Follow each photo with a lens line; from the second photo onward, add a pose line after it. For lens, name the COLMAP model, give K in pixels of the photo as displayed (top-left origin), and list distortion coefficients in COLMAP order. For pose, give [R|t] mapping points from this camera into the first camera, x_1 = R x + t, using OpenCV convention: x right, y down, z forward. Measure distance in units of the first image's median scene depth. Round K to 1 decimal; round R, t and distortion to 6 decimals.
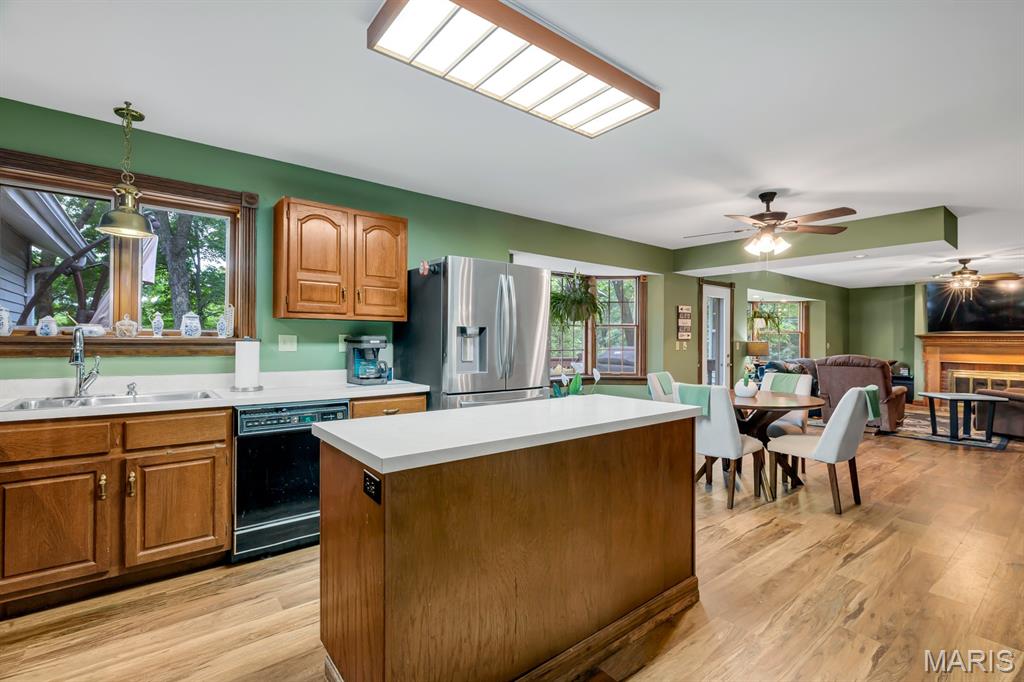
lens RADIAL K [[466.6, 0, 515.7], [0, 466.6, 340.3], [0, 0, 1]] dist [0.014310, -0.005486]
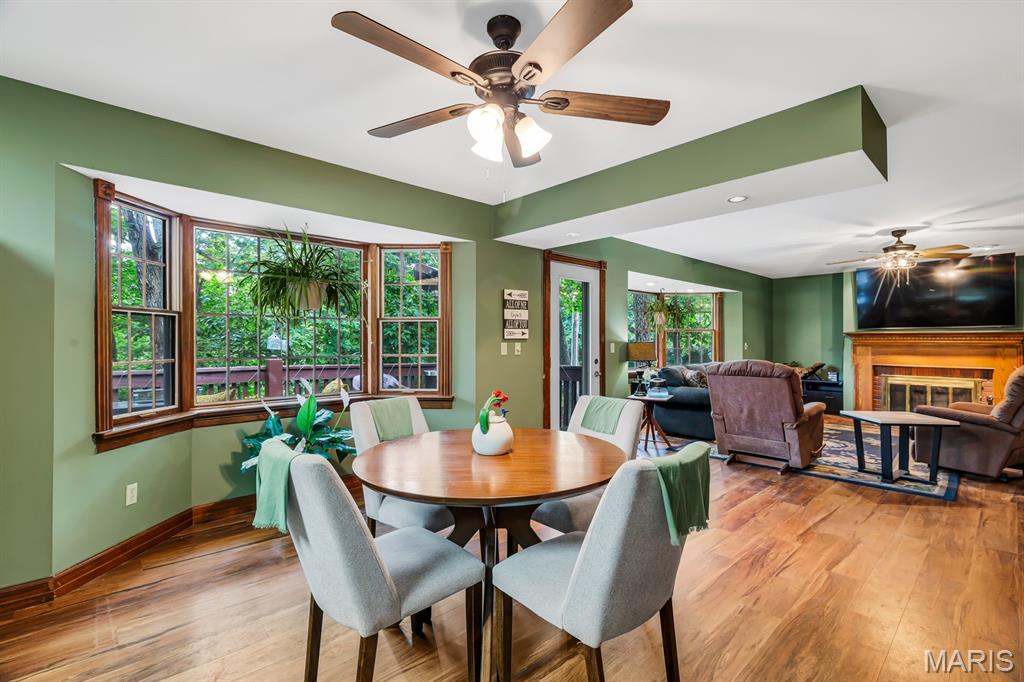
lens RADIAL K [[466.6, 0, 515.7], [0, 466.6, 340.3], [0, 0, 1]] dist [0.014310, -0.005486]
pose [[0.997091, -0.005857, 0.076000, 0.296108], [0.006084, 0.999978, -0.002762, 0.001346], [-0.075982, 0.003217, 0.997104, 0.309565]]
